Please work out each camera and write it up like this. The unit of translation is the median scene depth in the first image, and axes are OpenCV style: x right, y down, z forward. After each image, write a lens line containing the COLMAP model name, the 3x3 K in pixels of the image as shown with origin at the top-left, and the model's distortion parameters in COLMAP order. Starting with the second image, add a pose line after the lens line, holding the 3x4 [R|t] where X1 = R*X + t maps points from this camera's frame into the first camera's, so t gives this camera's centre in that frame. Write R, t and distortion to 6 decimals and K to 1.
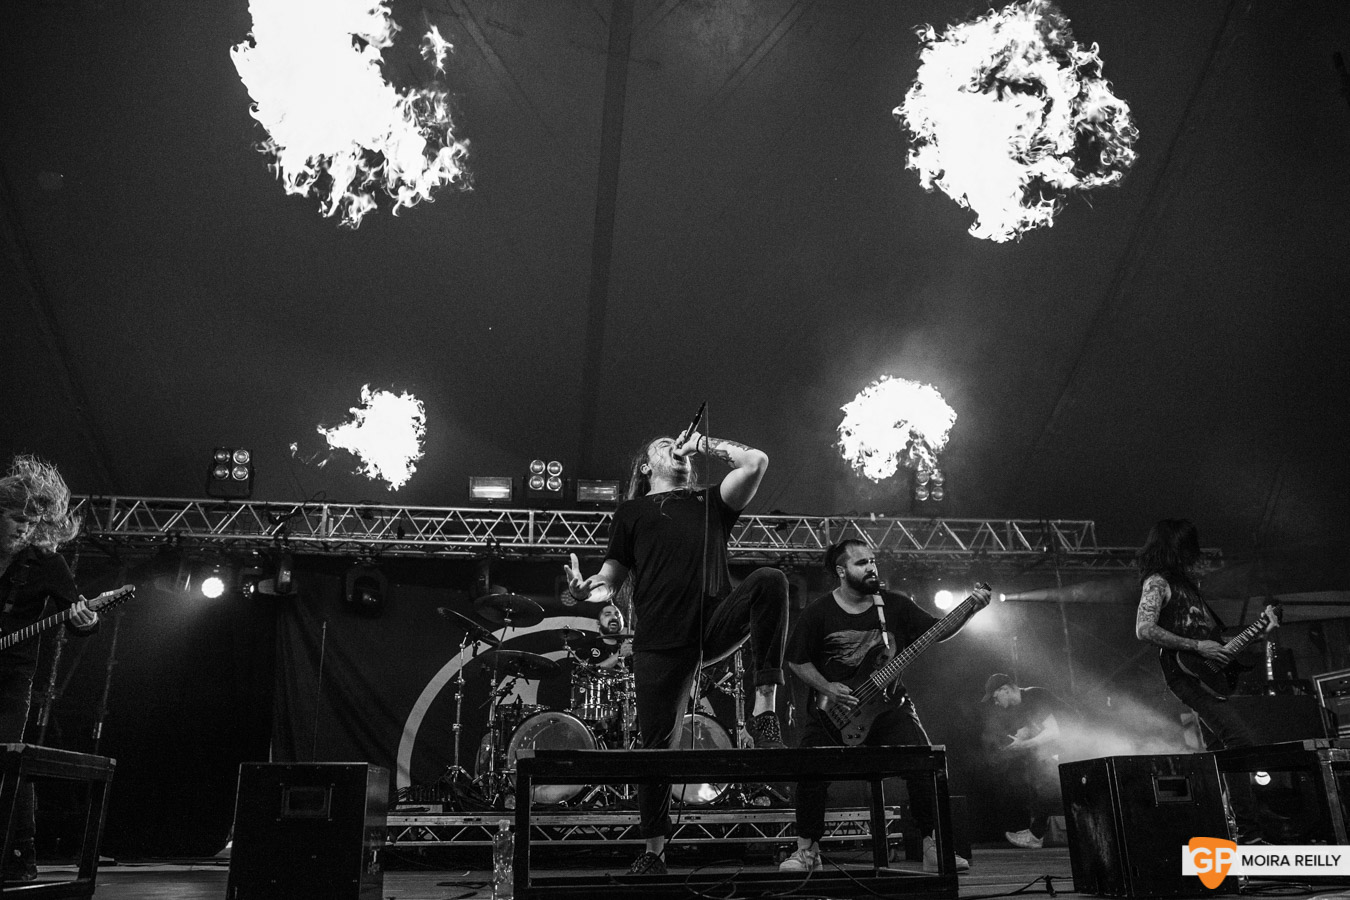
lens RADIAL K [[913.8, 0, 675.0], [0, 913.8, 450.0], [0, 0, 1]] dist [-0.099340, 0.000594]
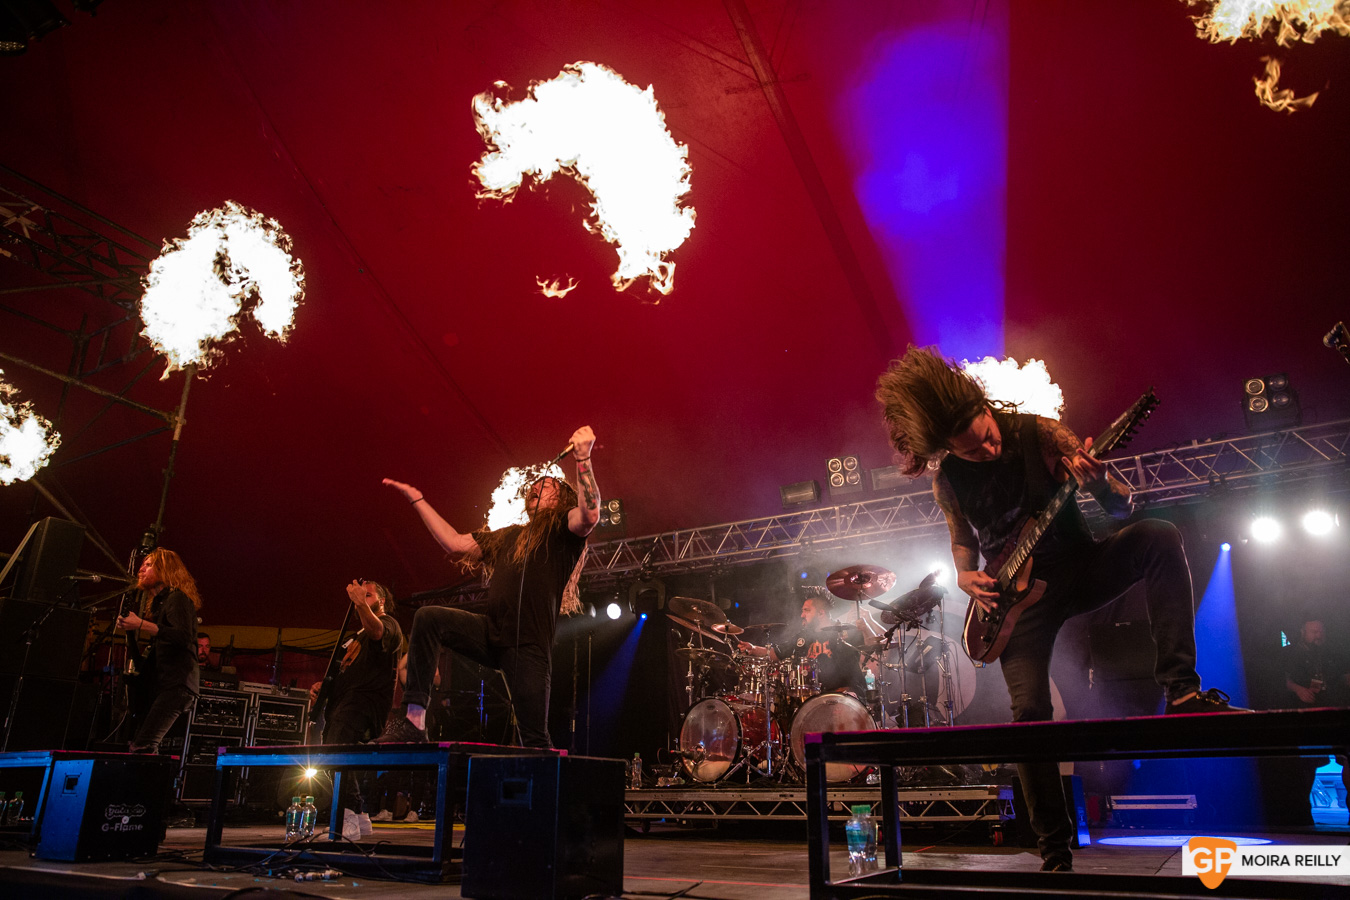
lens RADIAL K [[913.8, 0, 675.0], [0, 913.8, 450.0], [0, 0, 1]] dist [-0.099340, 0.000594]
pose [[0.779735, -0.203765, -0.592025, 0.342182], [0.219016, 0.974590, -0.046980, 0.010745], [0.586554, -0.093031, 0.804549, 0.040861]]
